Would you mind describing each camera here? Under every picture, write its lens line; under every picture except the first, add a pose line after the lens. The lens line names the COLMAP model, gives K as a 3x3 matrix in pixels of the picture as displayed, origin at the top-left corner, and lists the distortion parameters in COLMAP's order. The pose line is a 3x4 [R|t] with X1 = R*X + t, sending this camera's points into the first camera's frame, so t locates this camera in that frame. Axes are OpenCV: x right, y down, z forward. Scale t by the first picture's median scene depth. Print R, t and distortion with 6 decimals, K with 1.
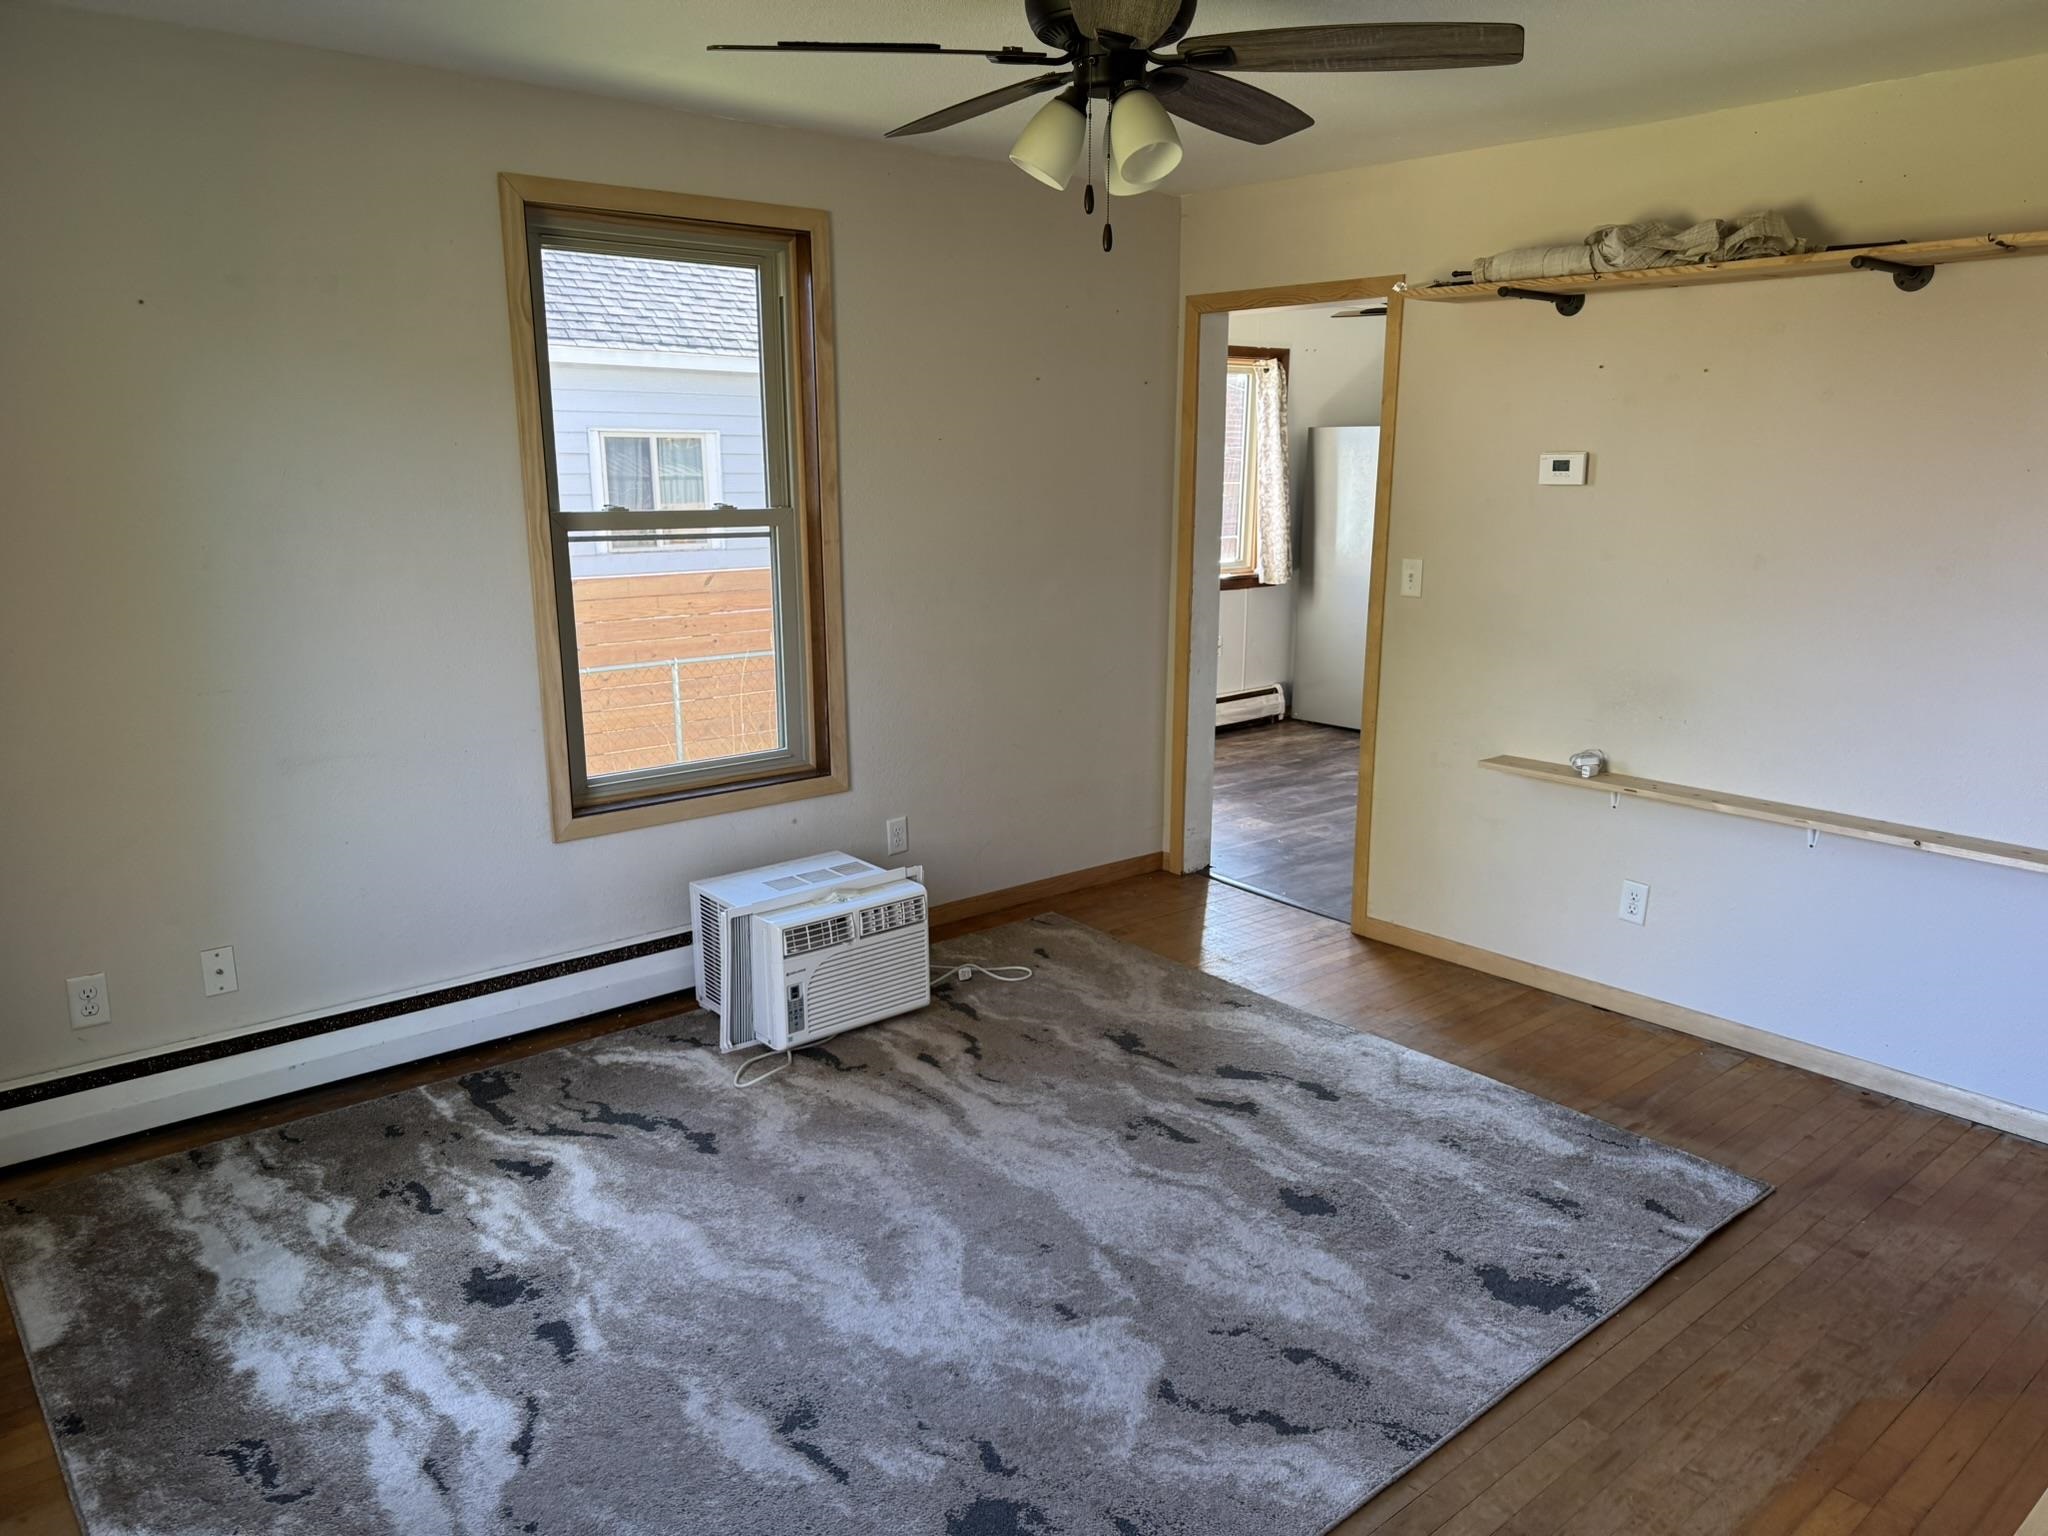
lens RADIAL K [[1443.3, 0, 1028.3], [0, 1443.3, 765.8], [0, 0, 1]] dist [0.094184, -0.140442]
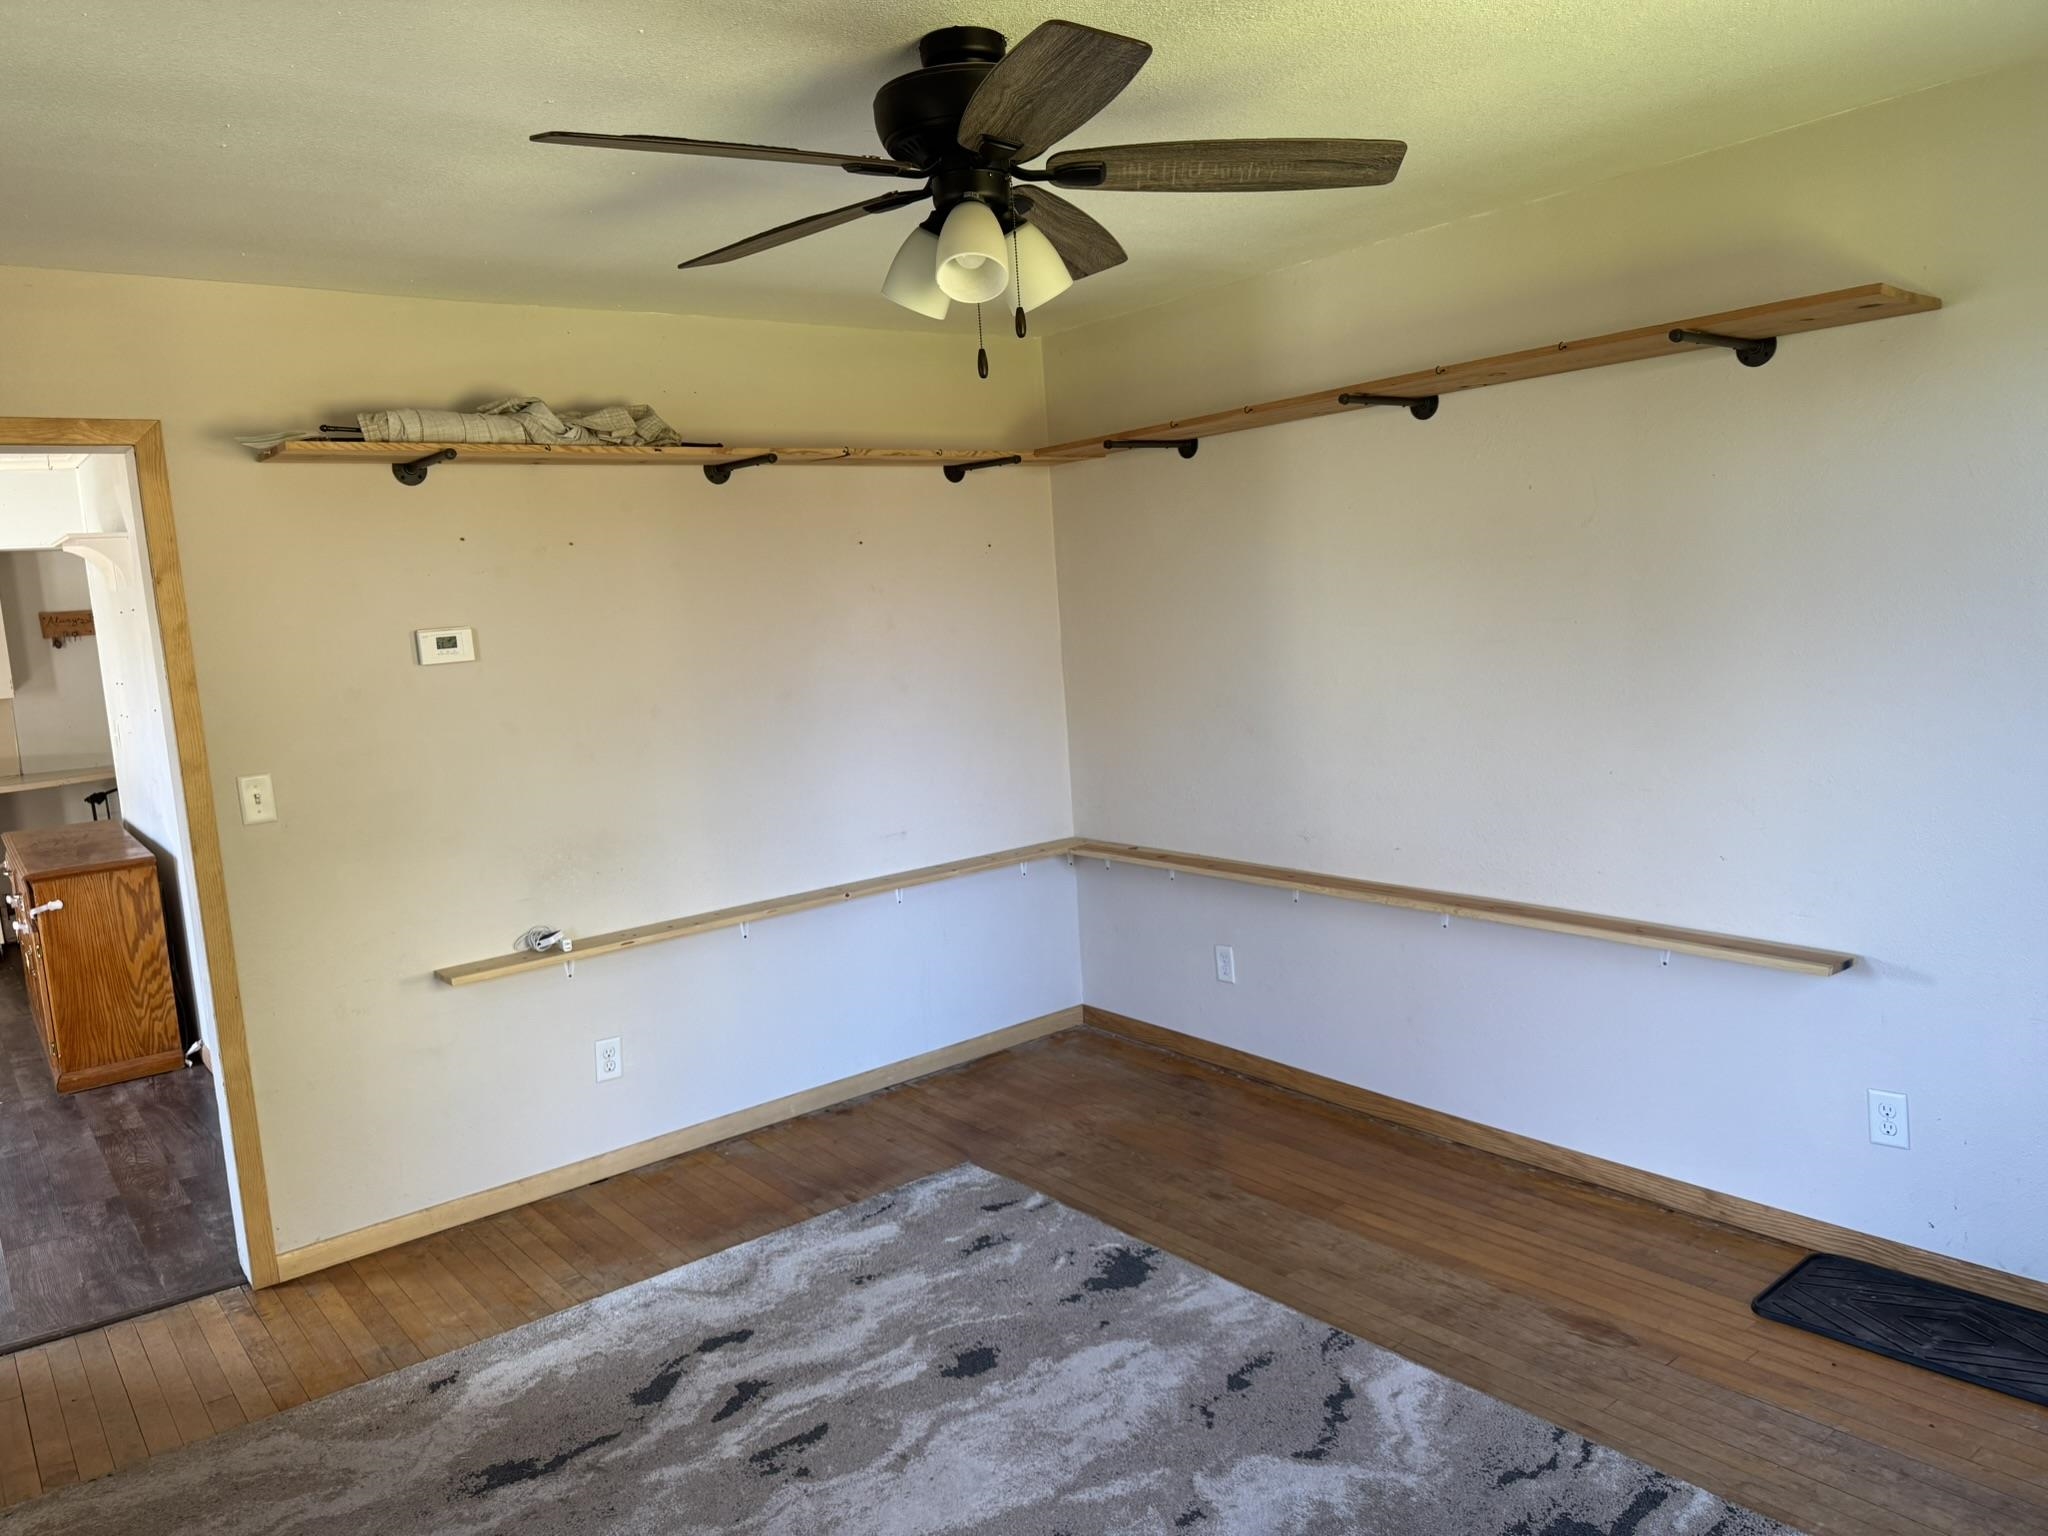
lens RADIAL K [[1443.3, 0, 1028.3], [0, 1443.3, 765.8], [0, 0, 1]] dist [0.094184, -0.140442]
pose [[0.038413, -0.133092, 0.990359, -0.652031], [0.277648, 0.953486, 0.117368, -0.164767], [-0.959915, 0.270463, 0.073579, 0.719420]]
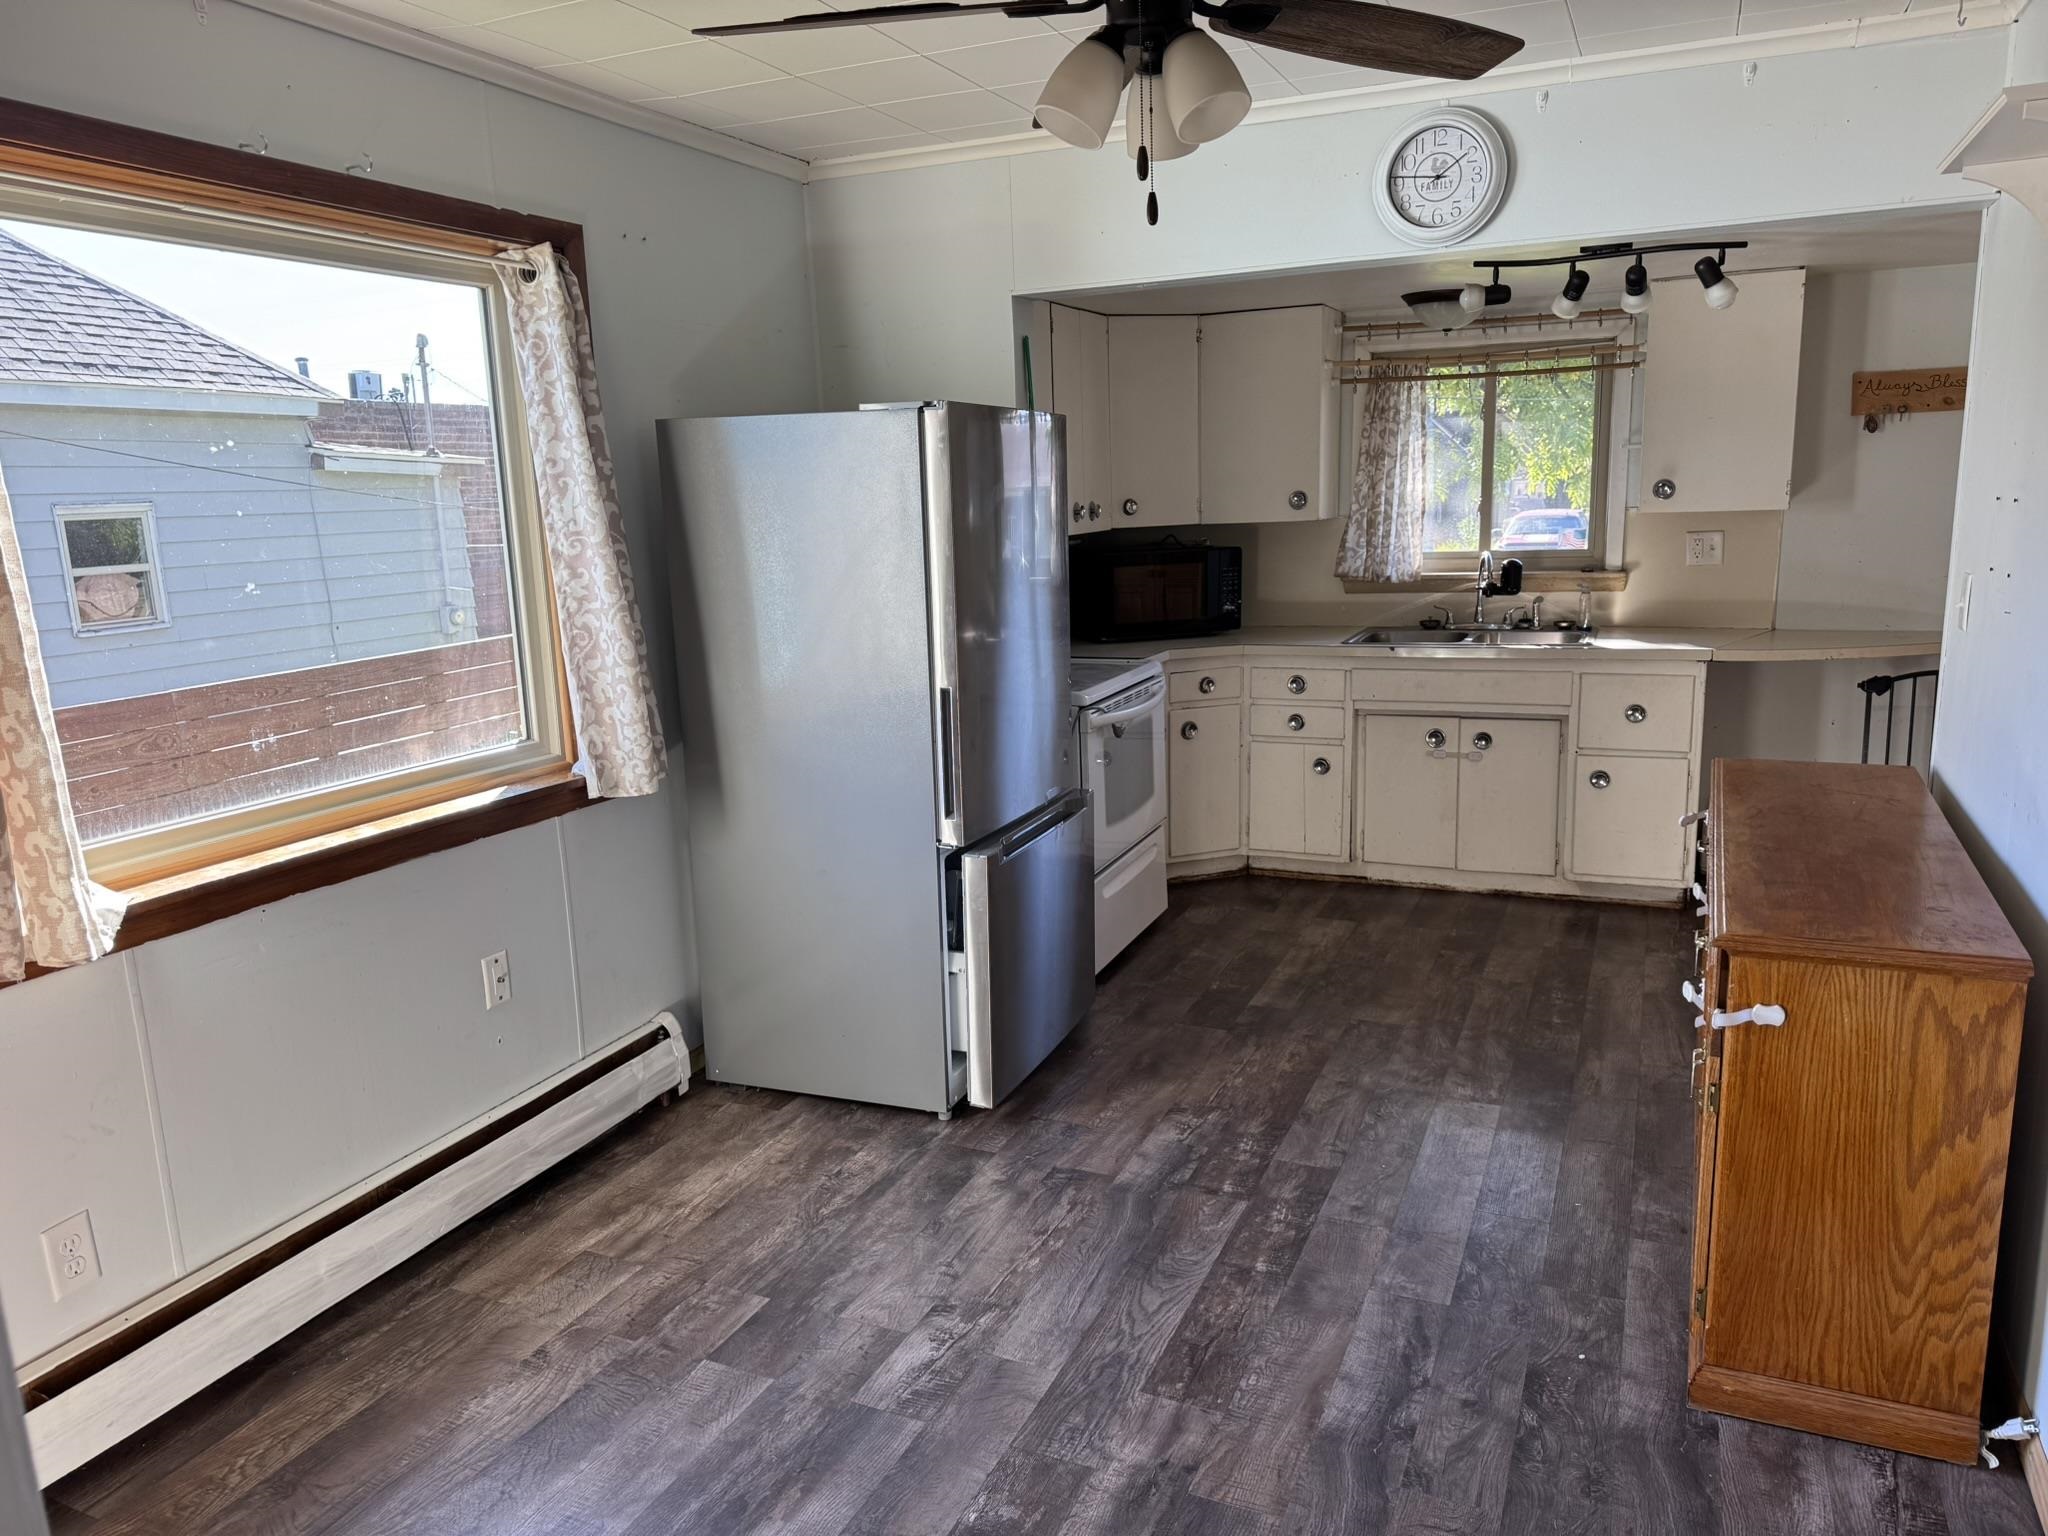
lens RADIAL K [[1432.2, 0, 1030.8], [0, 1432.2, 780.5], [0, 0, 1]] dist [0.005295, 0.004430]
pose [[0.902262, -0.126509, 0.412212, 0.254897], [0.130360, 0.991287, 0.018894, -0.293426], [-0.411010, 0.036689, 0.910892, 1.393592]]
